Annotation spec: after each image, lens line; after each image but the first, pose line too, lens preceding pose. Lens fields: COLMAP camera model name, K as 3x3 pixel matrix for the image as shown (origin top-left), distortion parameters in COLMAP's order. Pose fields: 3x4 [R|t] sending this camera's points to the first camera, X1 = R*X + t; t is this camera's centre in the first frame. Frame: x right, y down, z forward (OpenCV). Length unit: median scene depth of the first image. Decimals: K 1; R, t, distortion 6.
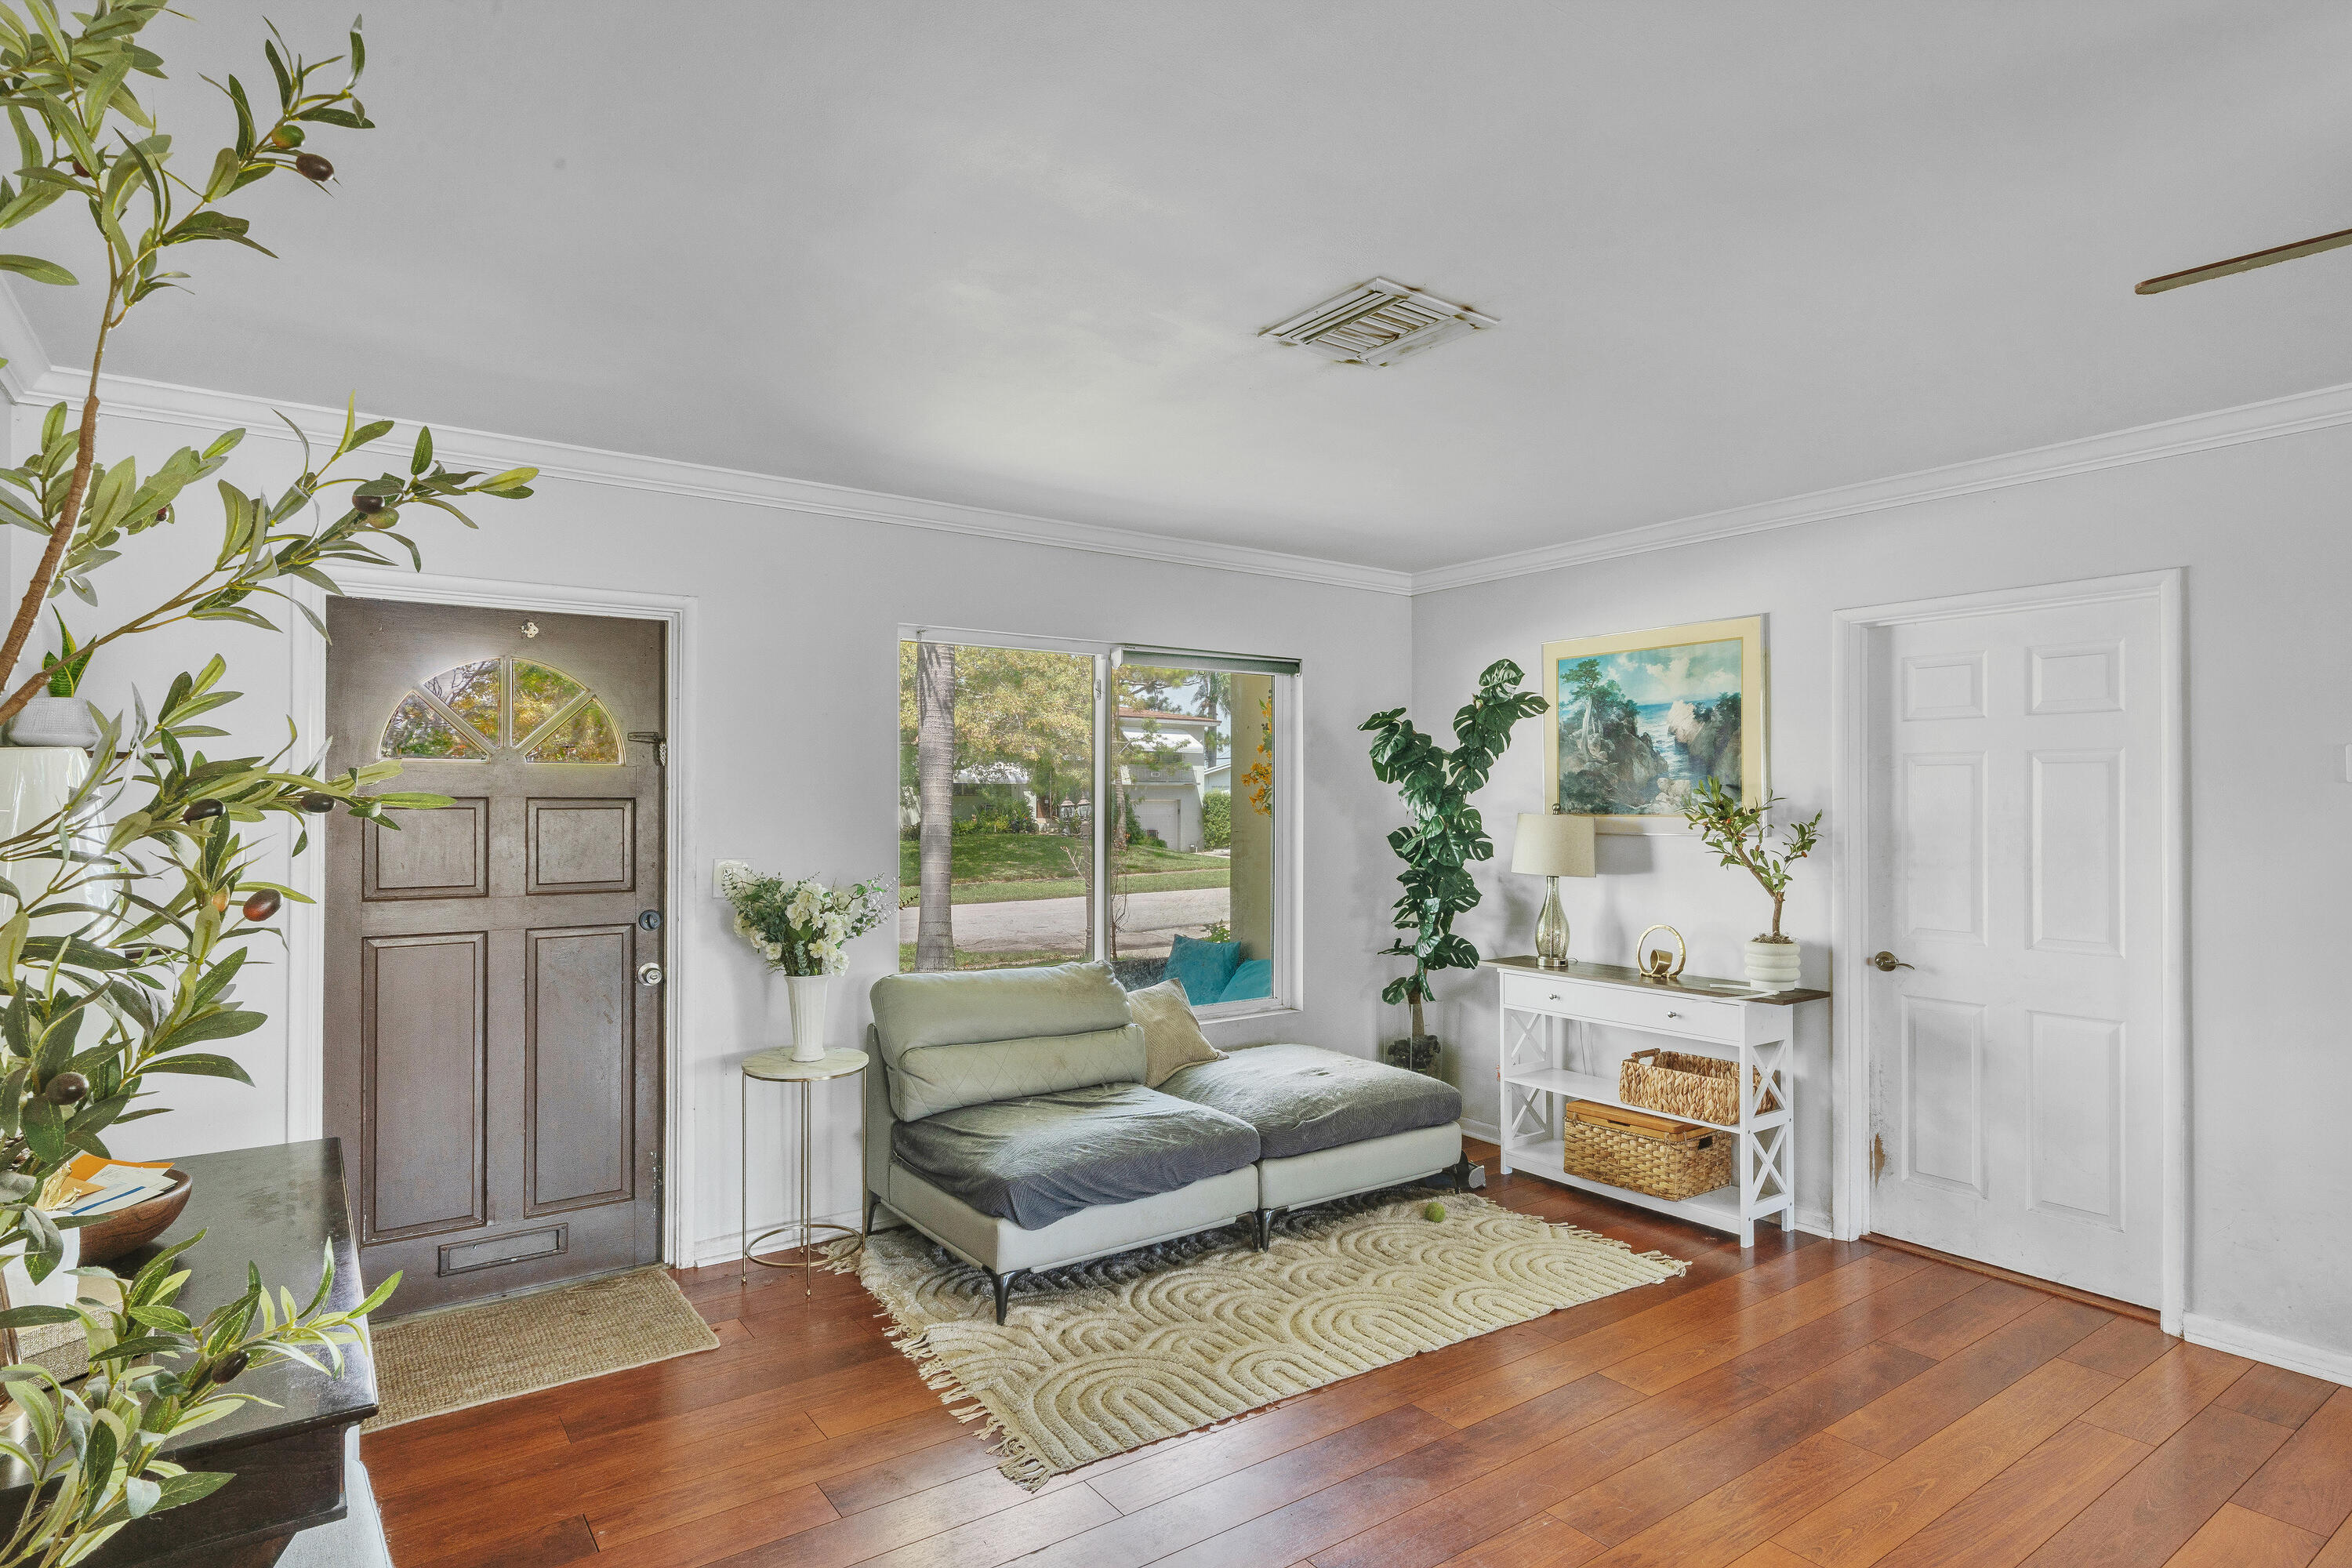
lens RADIAL K [[1218.6, 0, 1144.1], [0, 1218.6, 791.4], [0, 0, 1]] dist [0.002400, -0.000959]
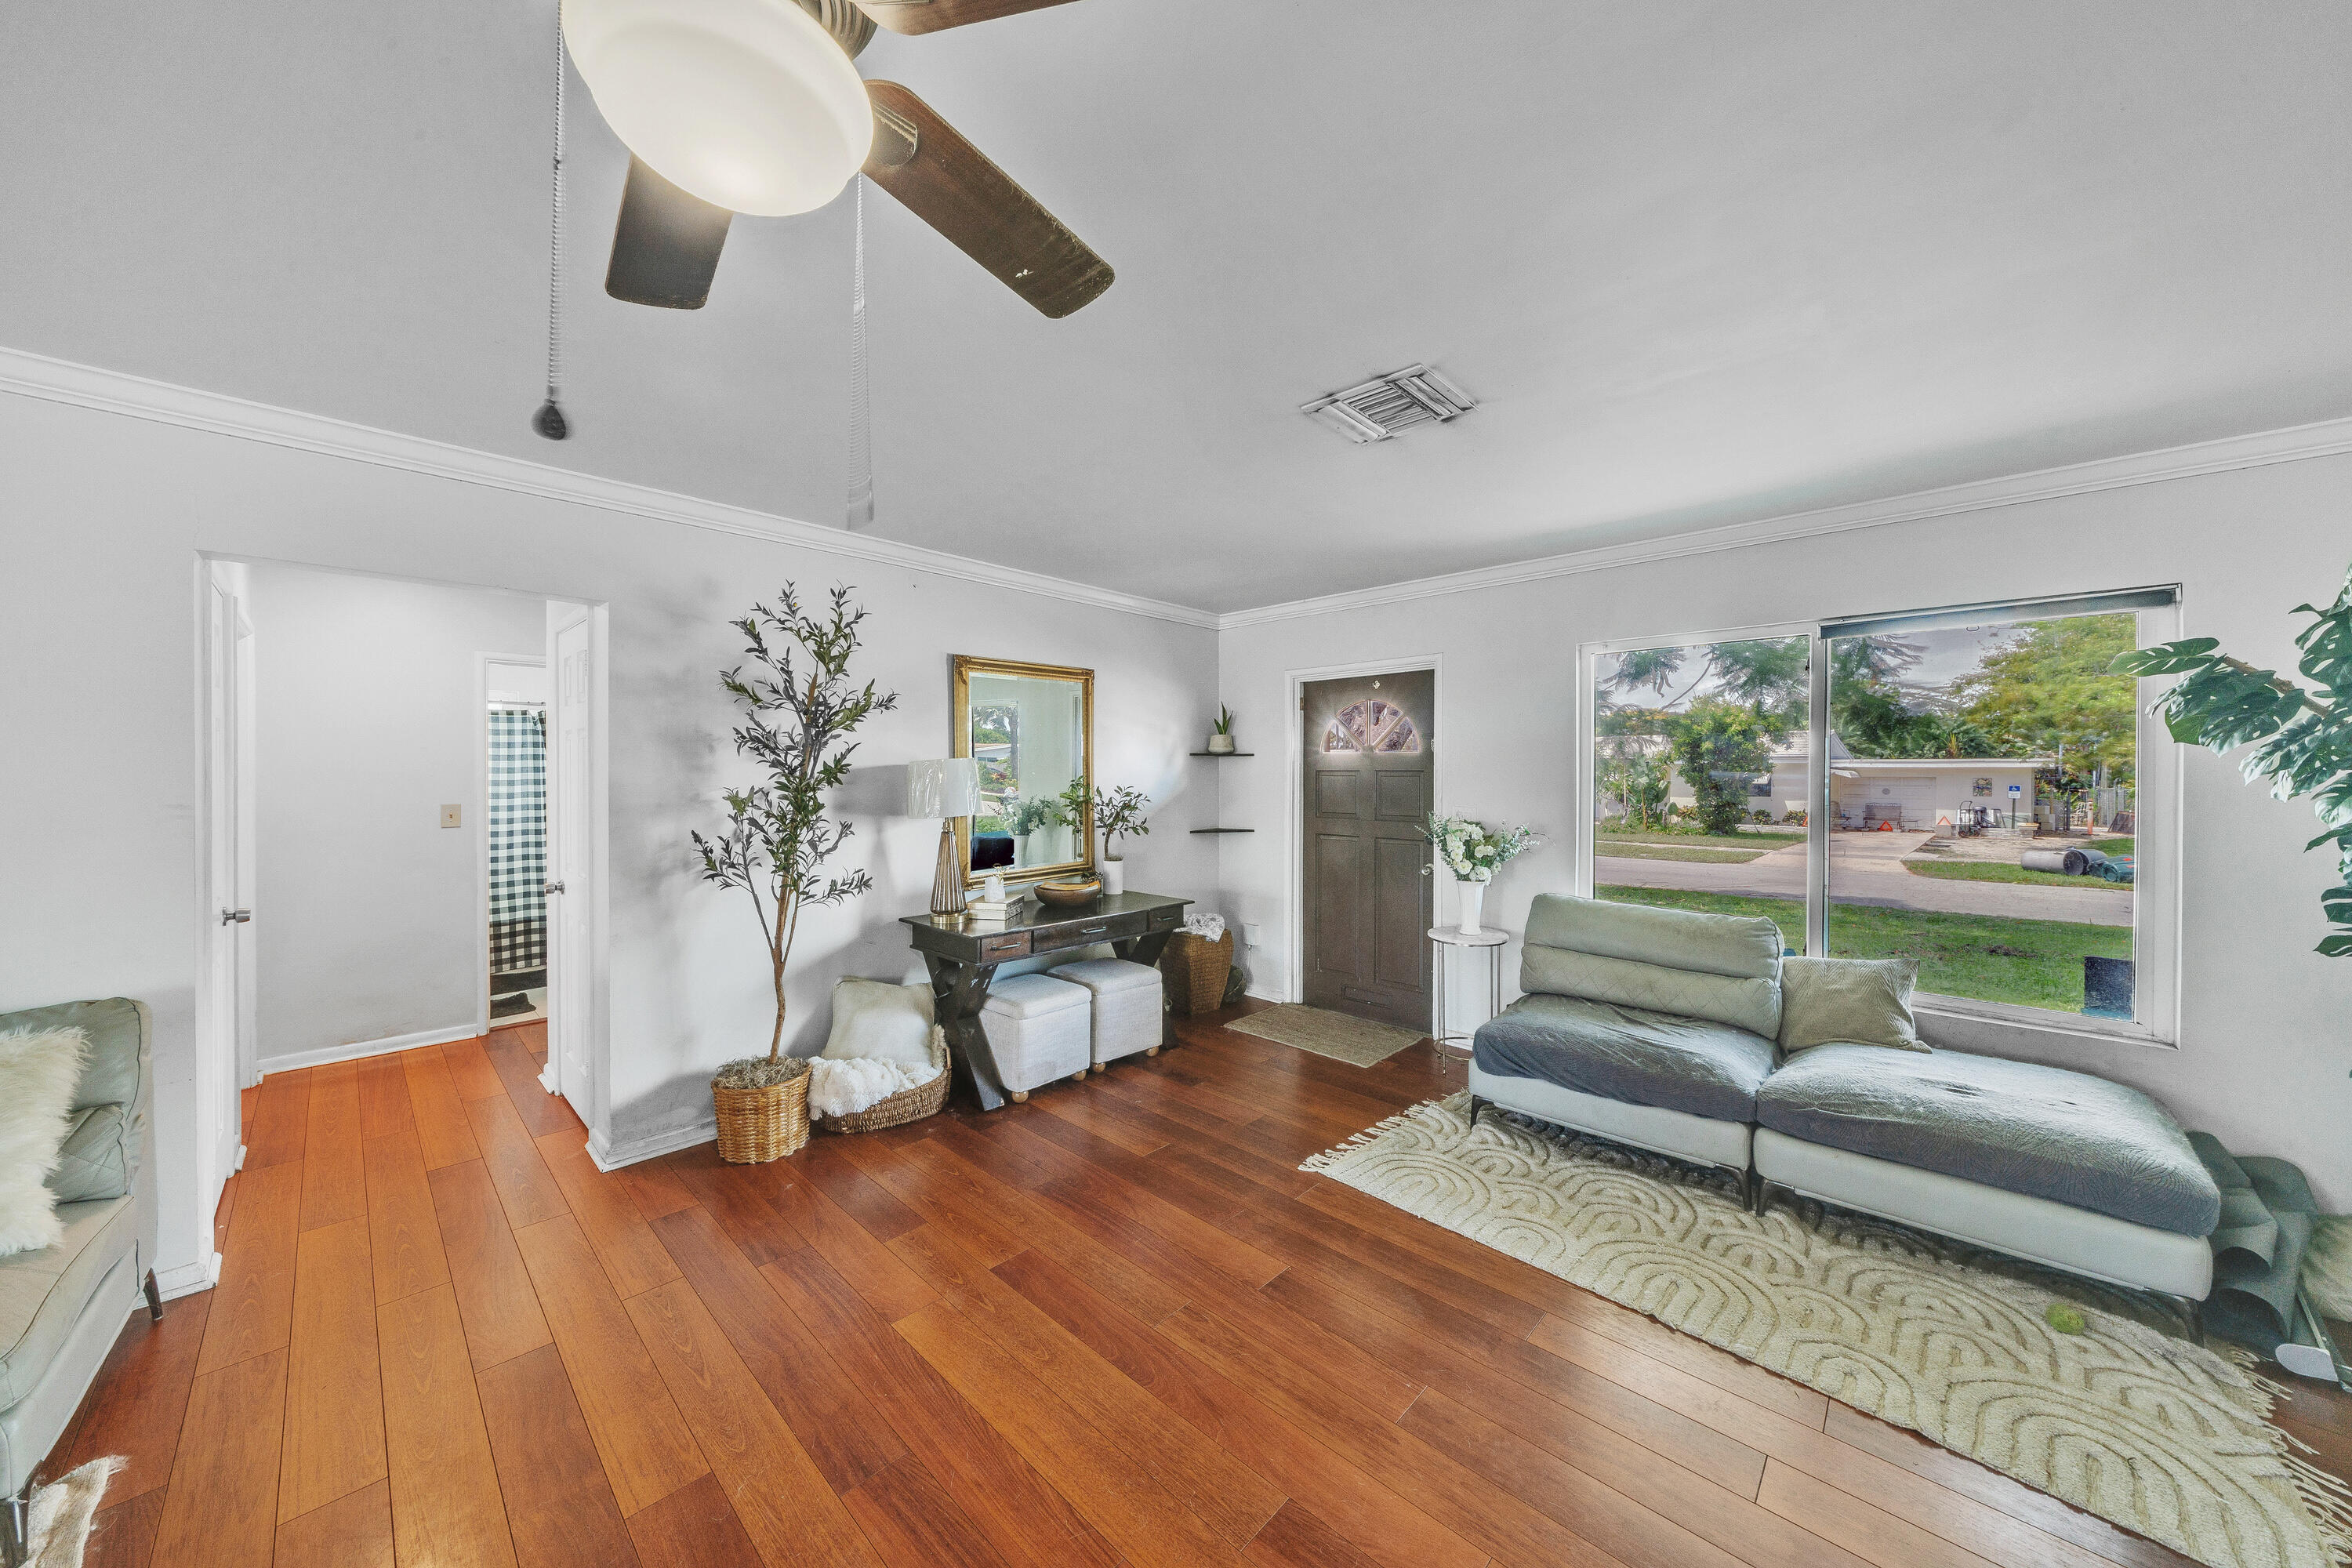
lens RADIAL K [[802.0, 0, 1172.1], [0, 802.0, 768.1], [0, 0, 1]] dist [-0.007390, 0.000347]
pose [[0.203988, -0.006490, -0.978952, 0.631030], [0.008394, 0.999953, -0.004880, 0.004093], [0.978937, -0.007221, 0.204033, 0.379224]]
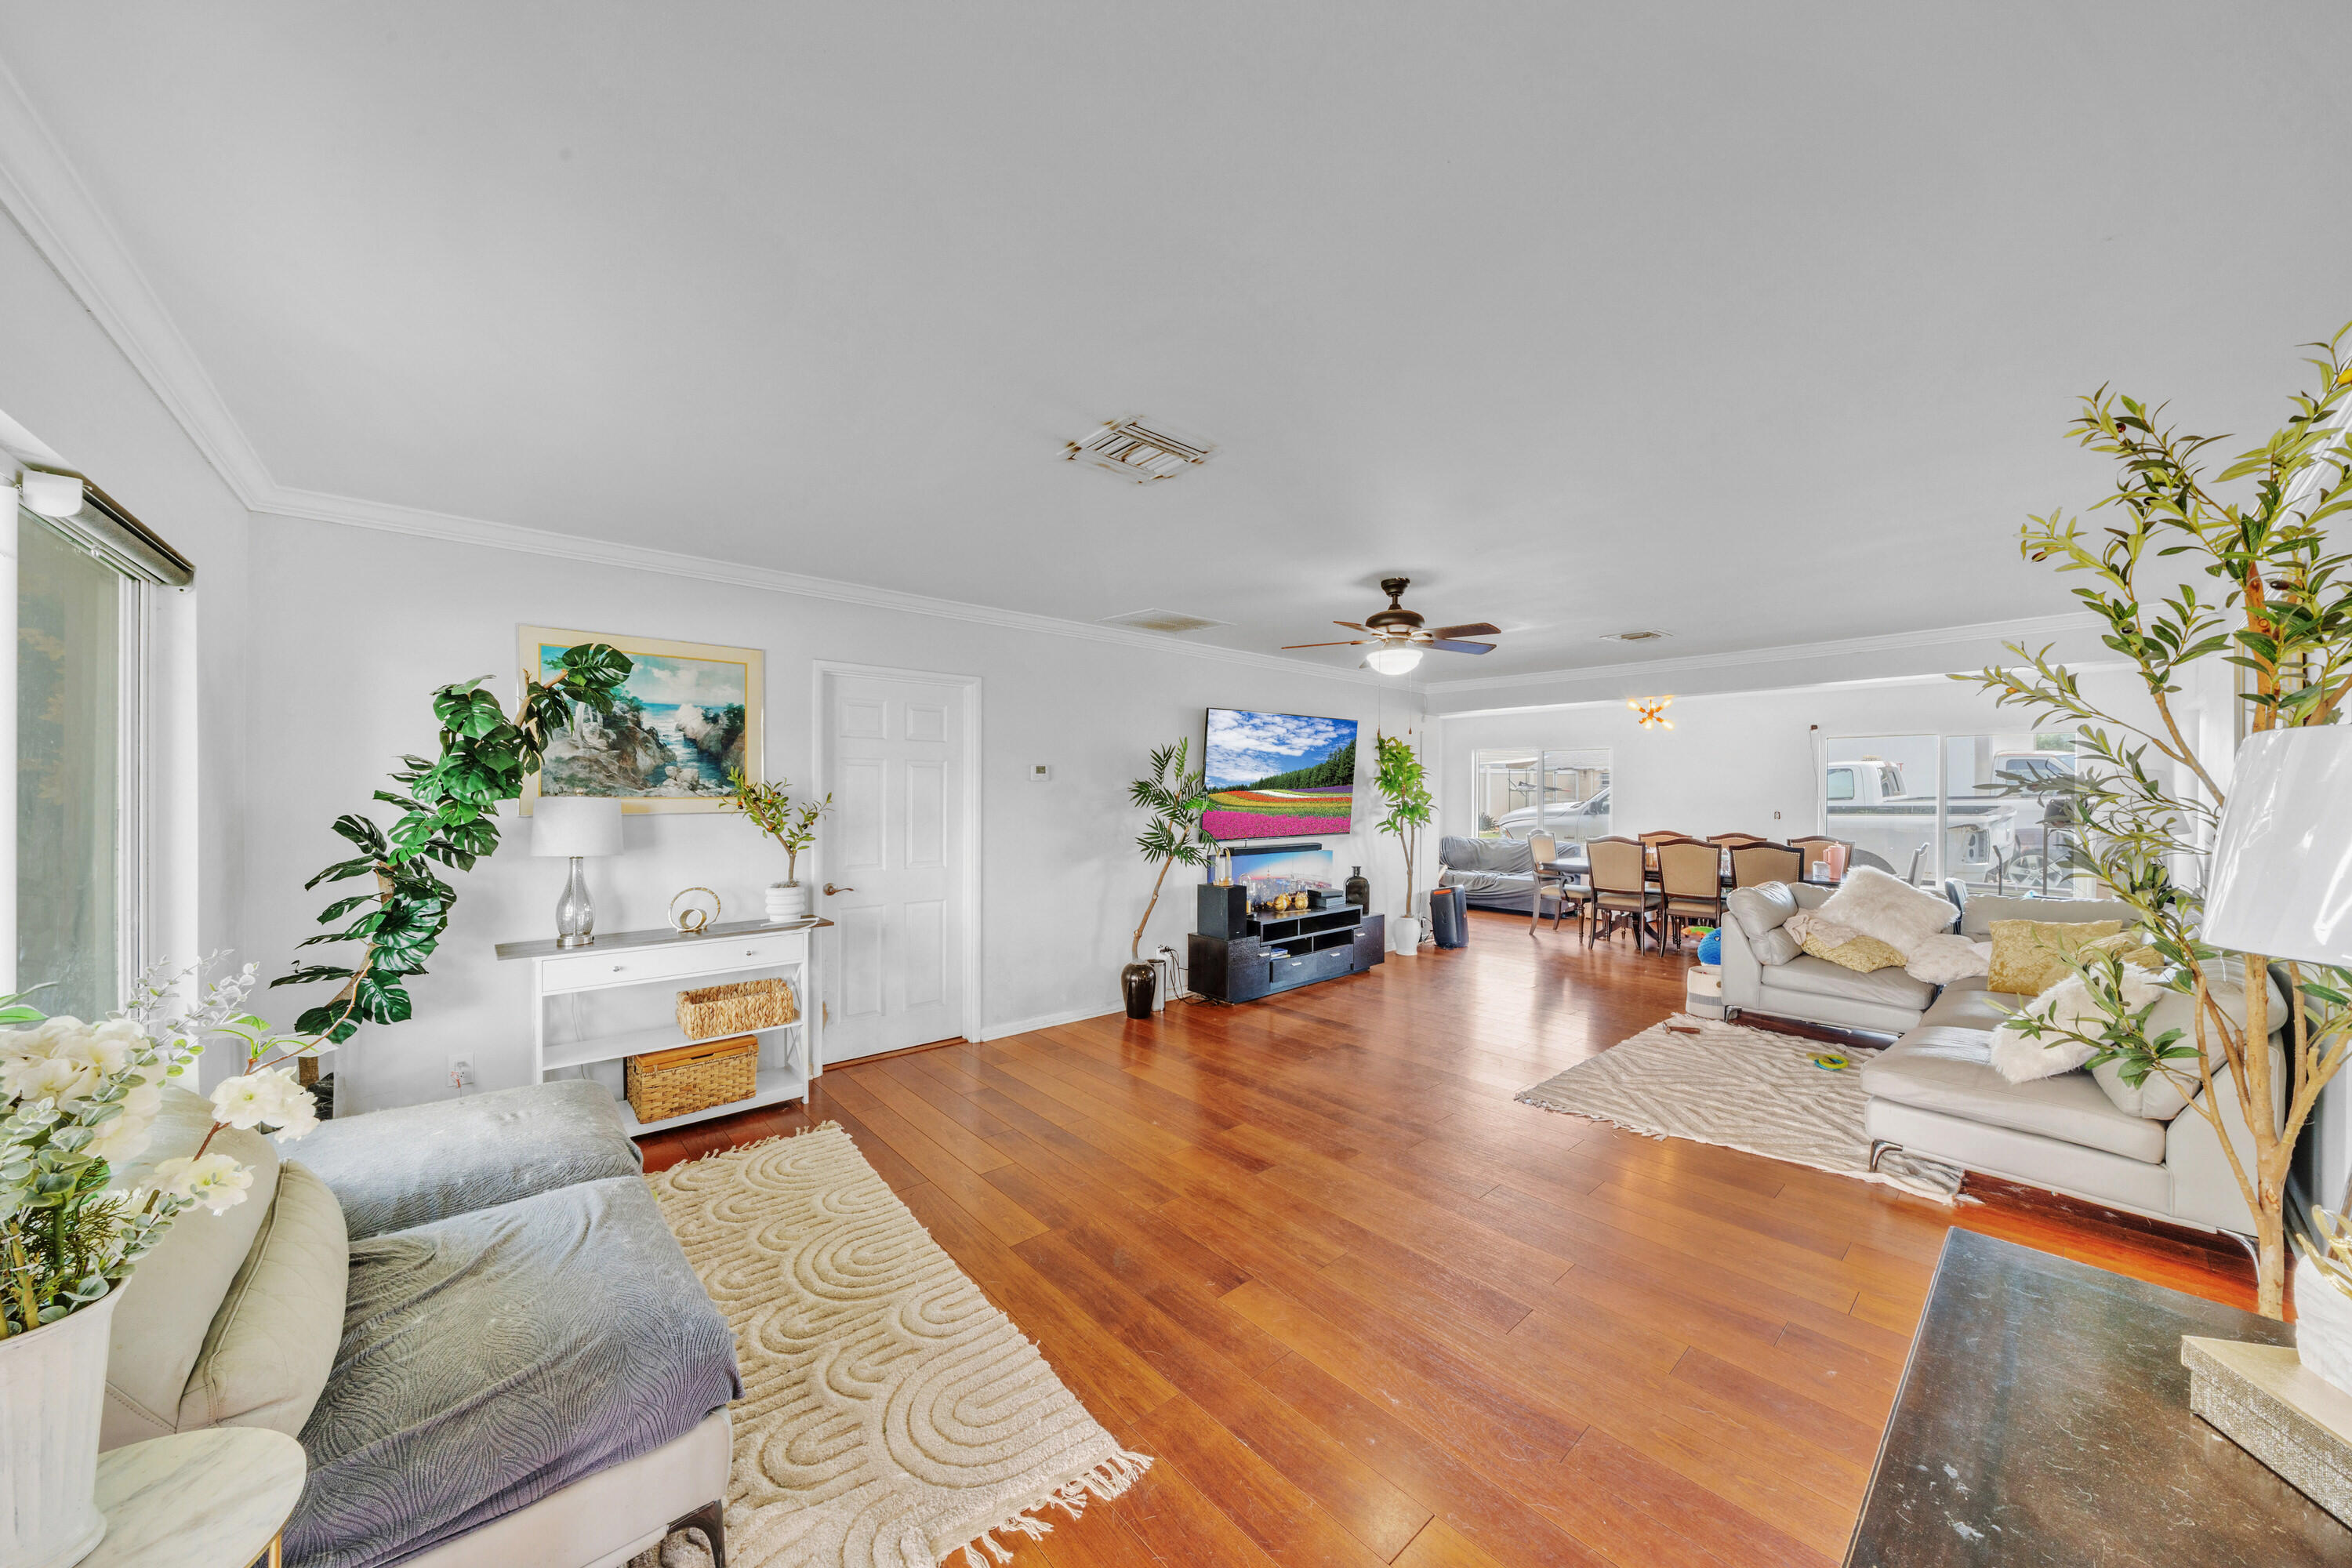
lens RADIAL K [[802.0, 0, 1187.1], [0, 802.0, 790.0], [0, 0, 1]] dist [-0.007390, 0.000347]
pose [[-0.115884, 0.000254, 0.993263, -0.459828], [-0.013282, 0.999910, -0.001806, 0.007792], [-0.993174, -0.013401, -0.115870, 0.653228]]
